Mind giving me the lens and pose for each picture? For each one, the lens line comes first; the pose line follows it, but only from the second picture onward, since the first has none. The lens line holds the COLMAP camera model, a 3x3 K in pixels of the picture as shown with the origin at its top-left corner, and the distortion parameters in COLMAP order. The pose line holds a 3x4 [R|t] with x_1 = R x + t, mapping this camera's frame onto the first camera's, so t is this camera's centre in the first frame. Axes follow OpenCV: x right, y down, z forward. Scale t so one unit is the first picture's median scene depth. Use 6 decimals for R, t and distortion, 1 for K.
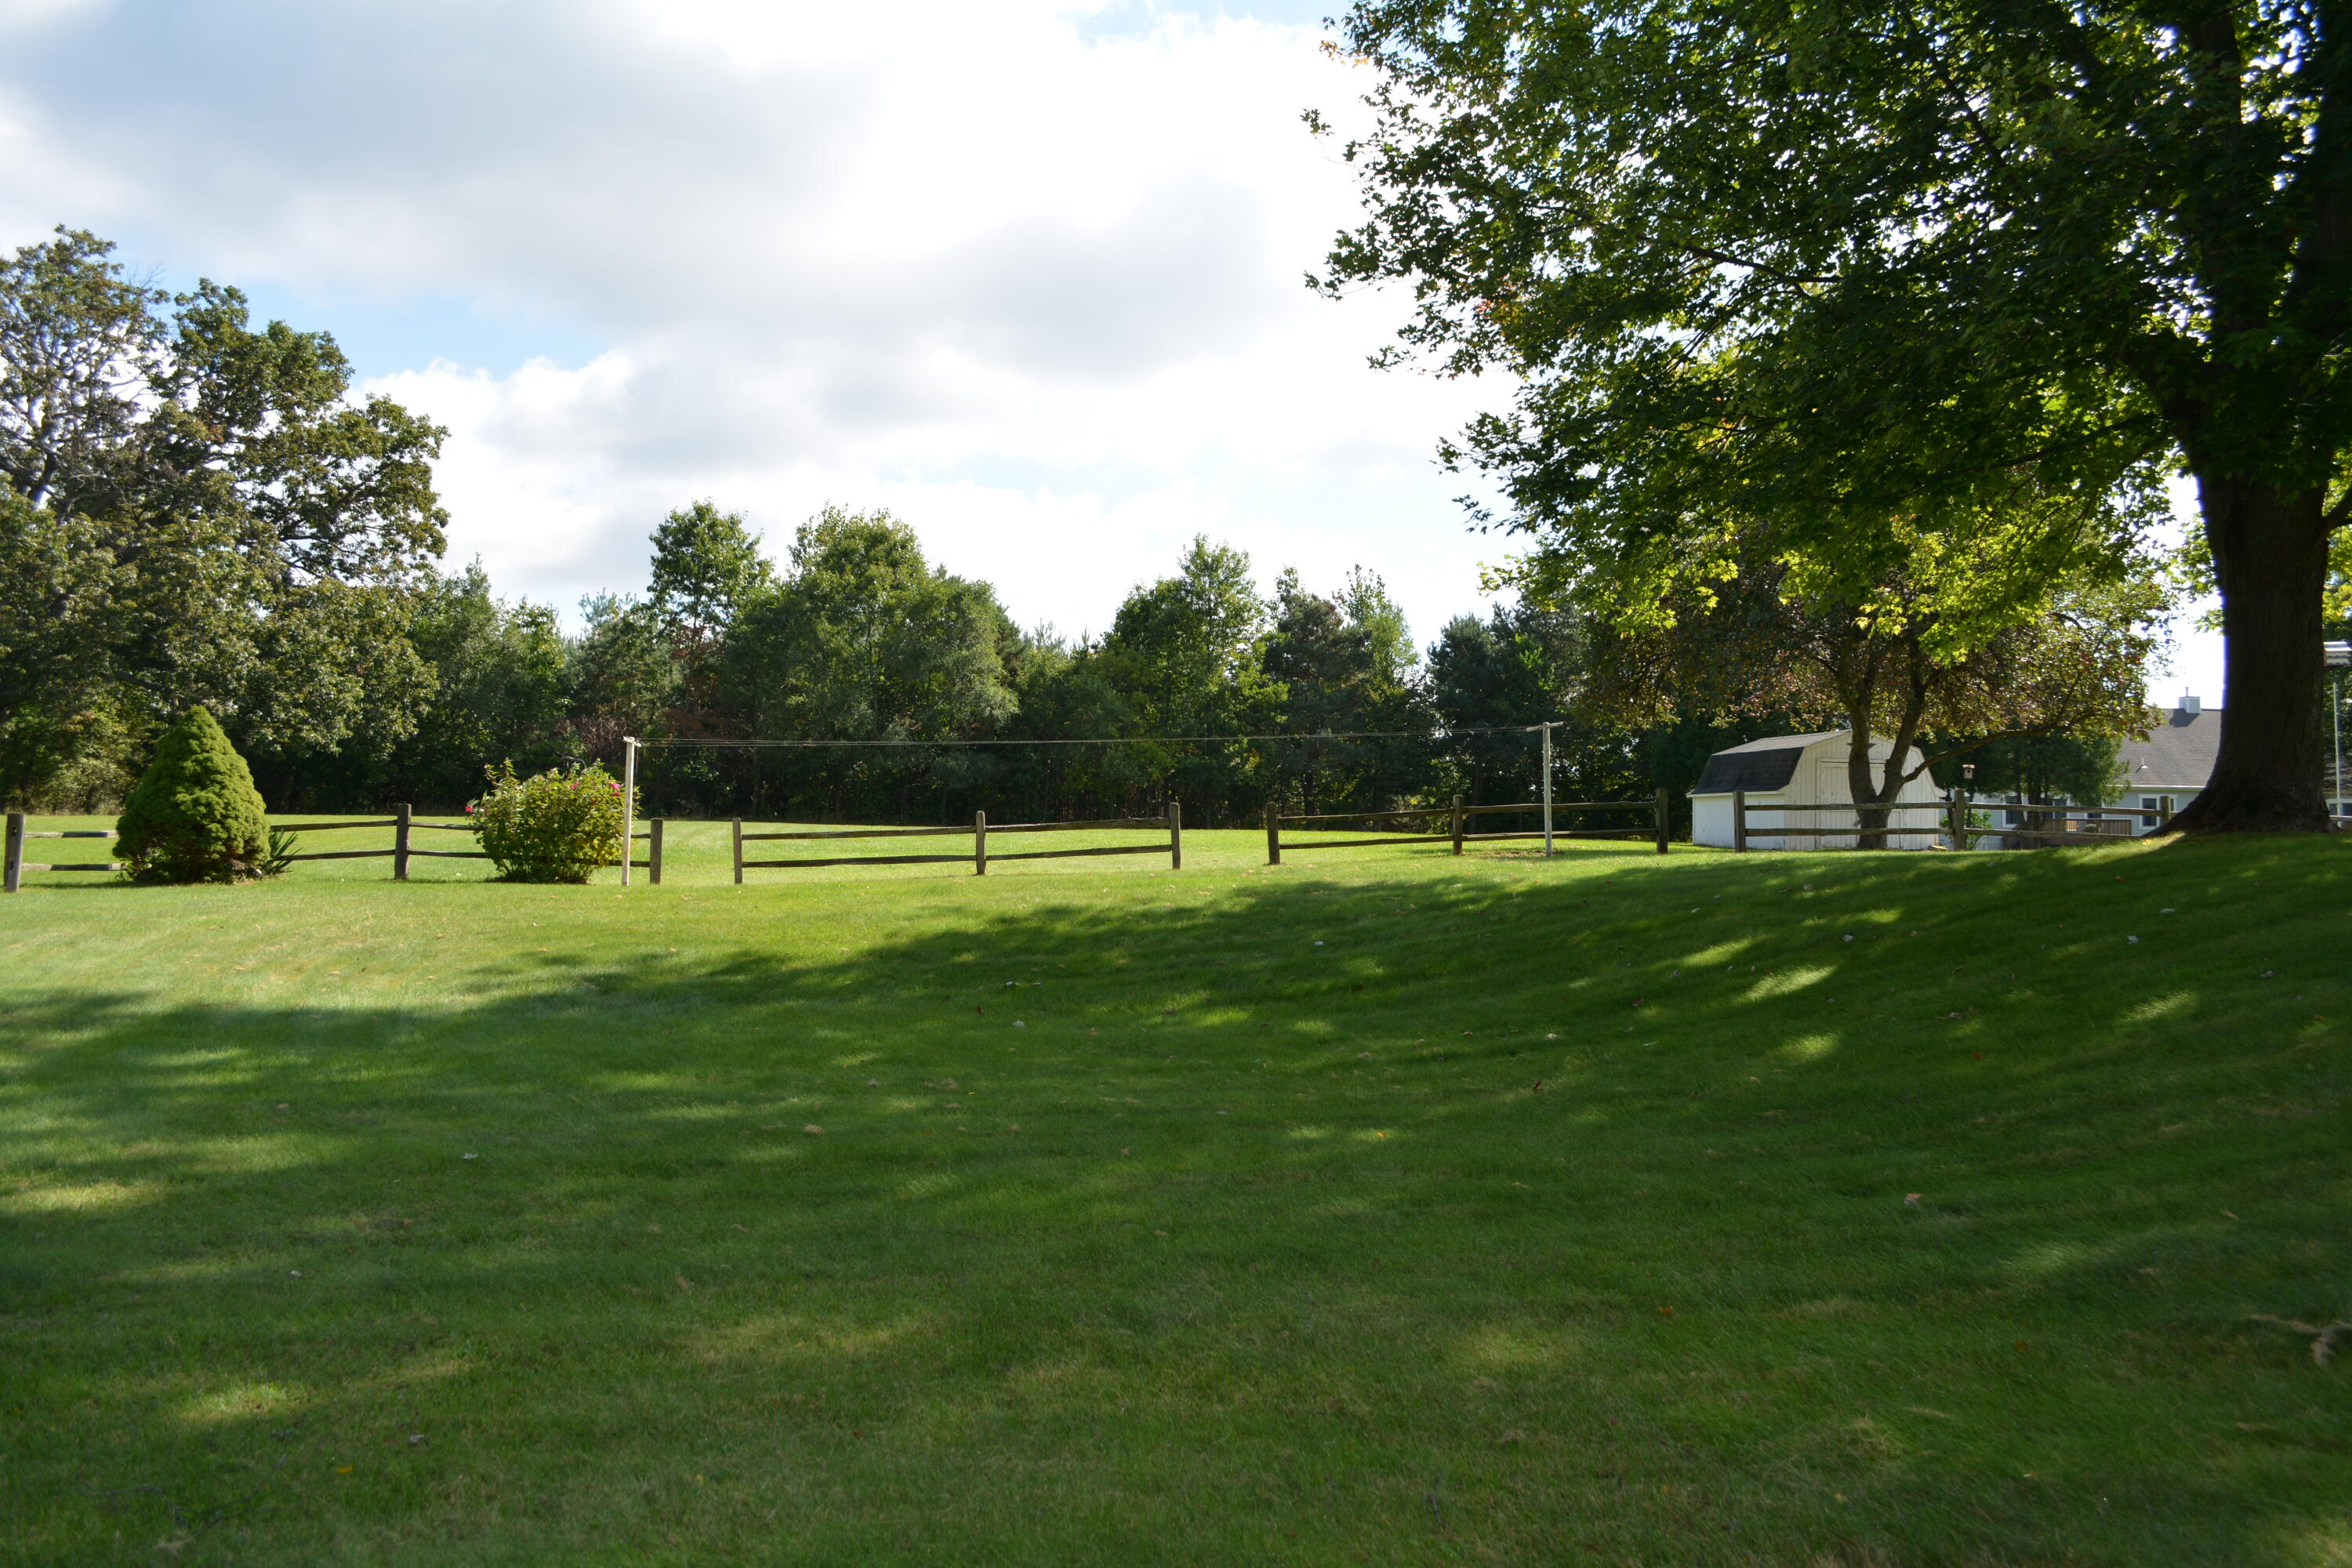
lens RADIAL K [[1857.4, 0, 1166.7], [0, 1857.4, 765.3], [0, 0, 1]] dist [-0.016703, 0.021686]
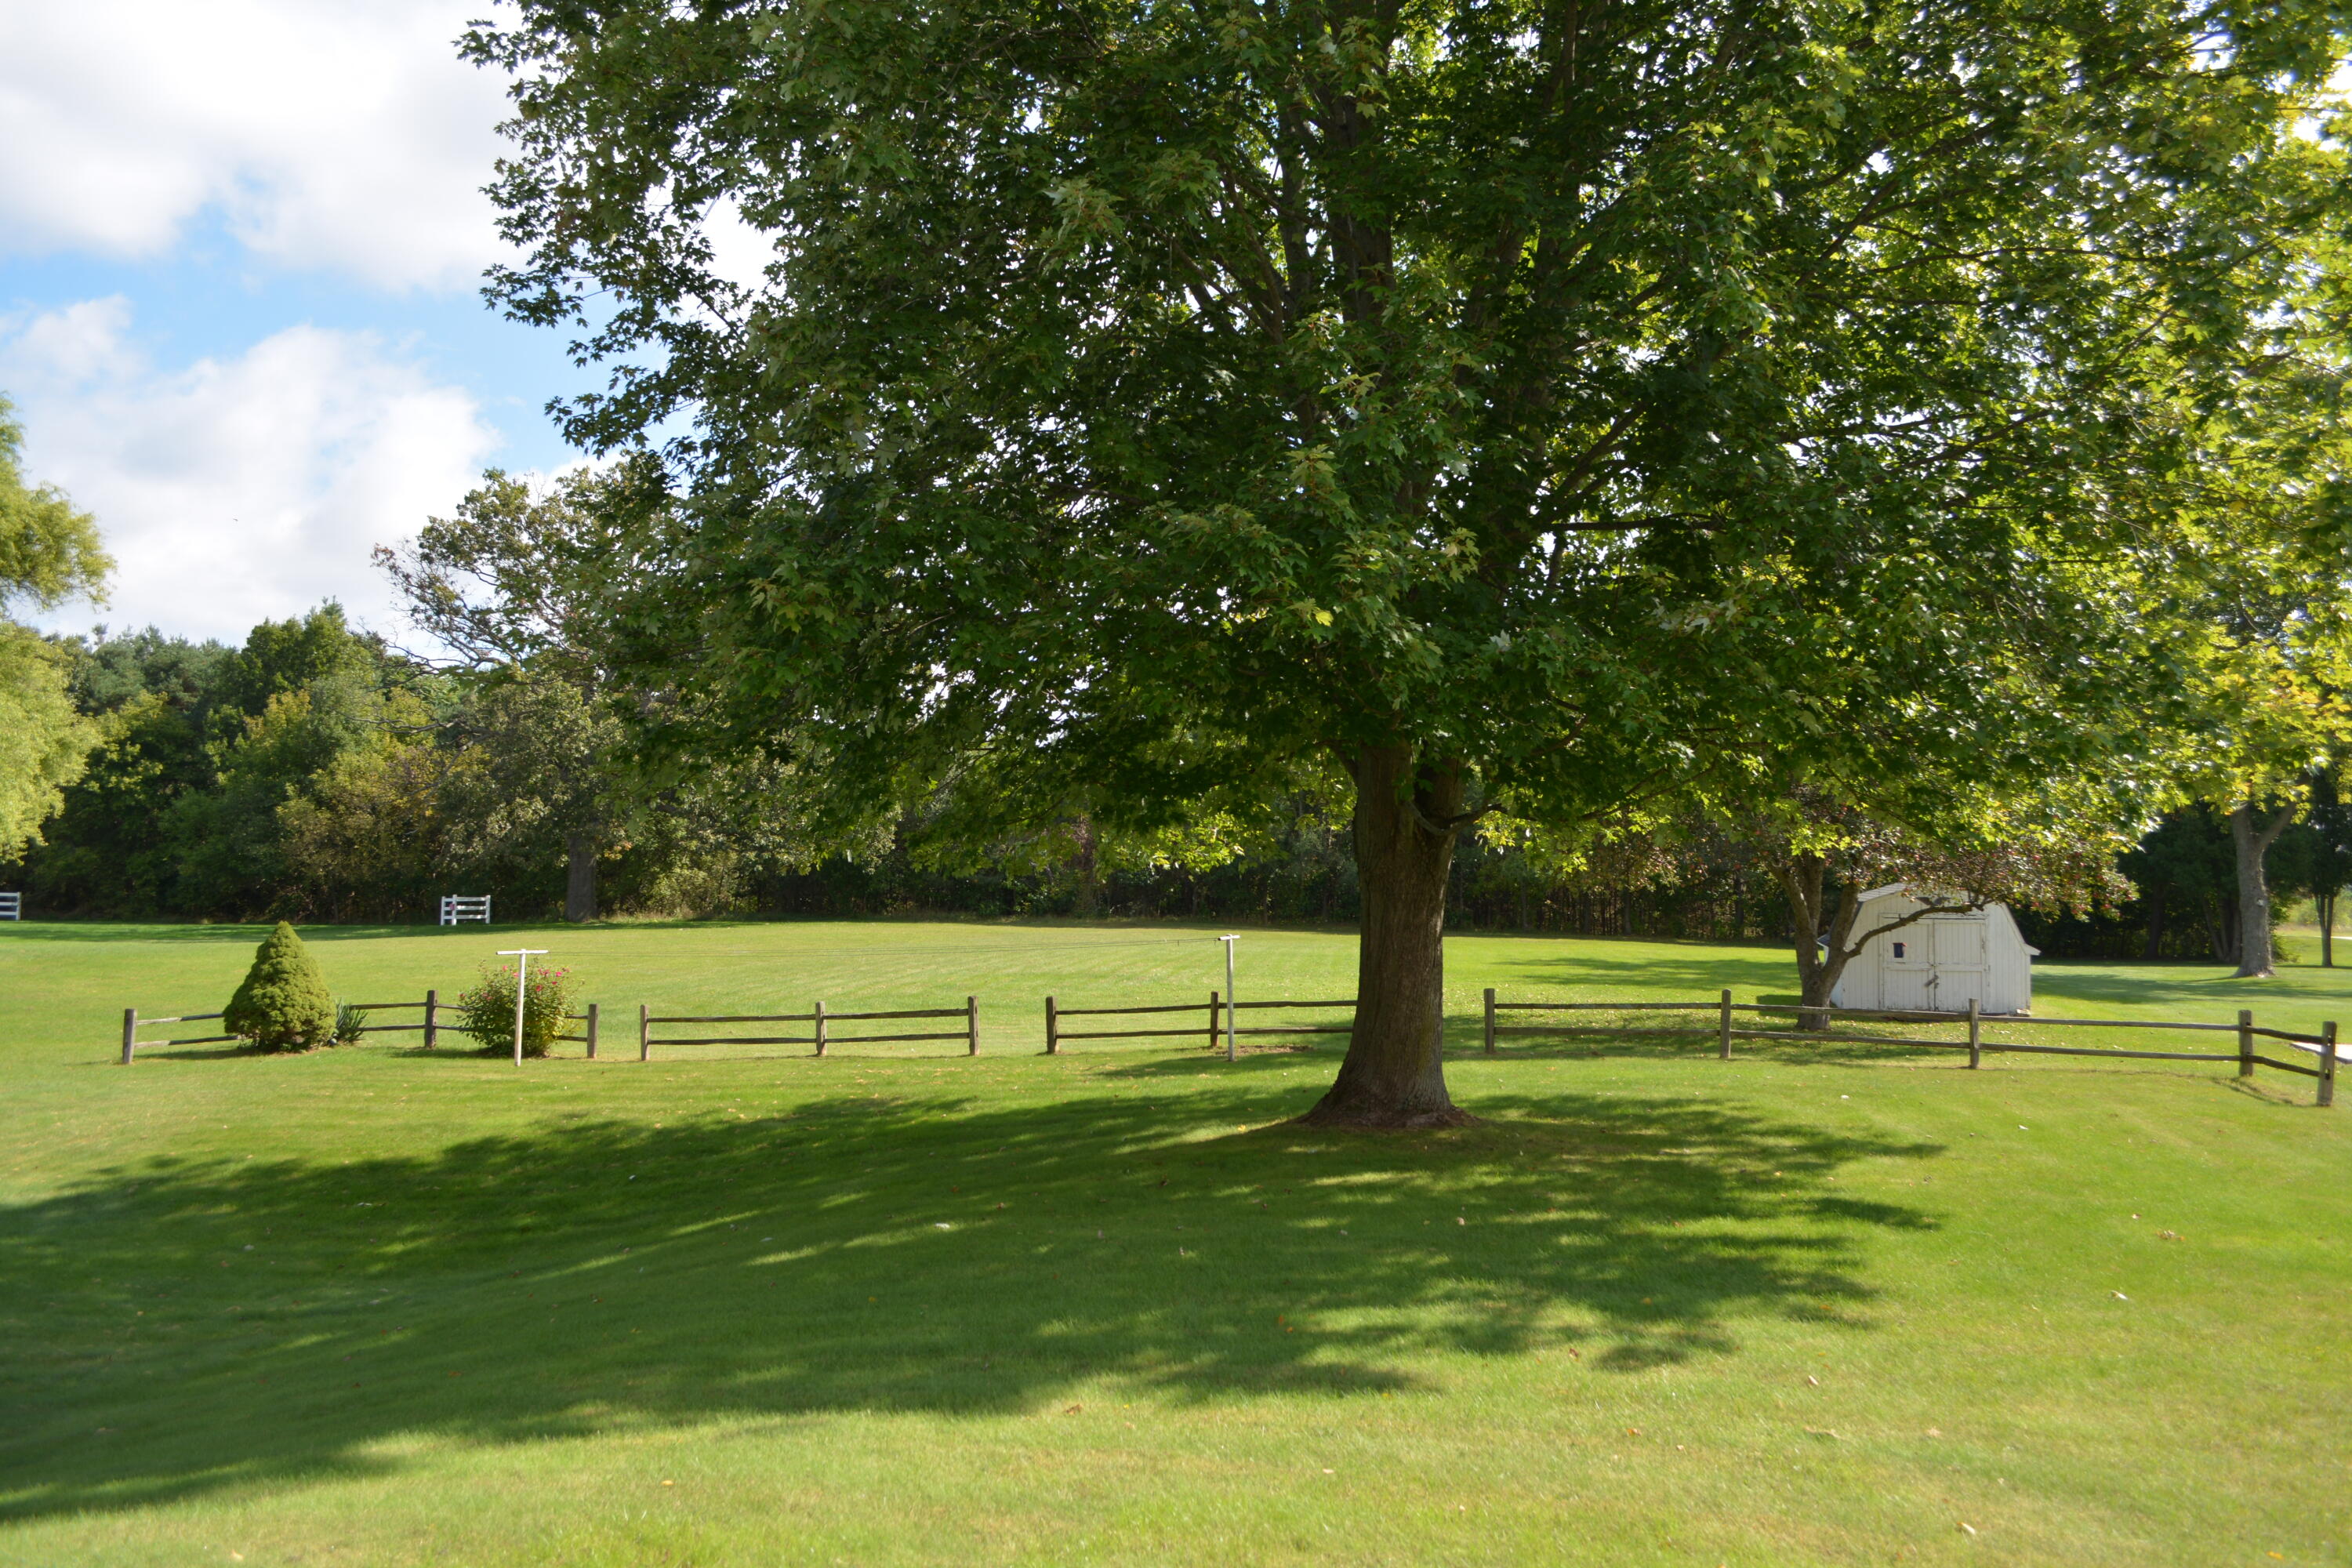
lens RADIAL K [[1857.4, 0, 1175.5], [0, 1857.4, 774.7], [0, 0, 1]] dist [-0.016703, 0.021686]
pose [[0.923440, -0.026569, -0.382823, 0.212182], [0.018314, 0.999515, -0.025191, -0.032284], [0.383306, 0.016251, 0.923478, -0.009116]]
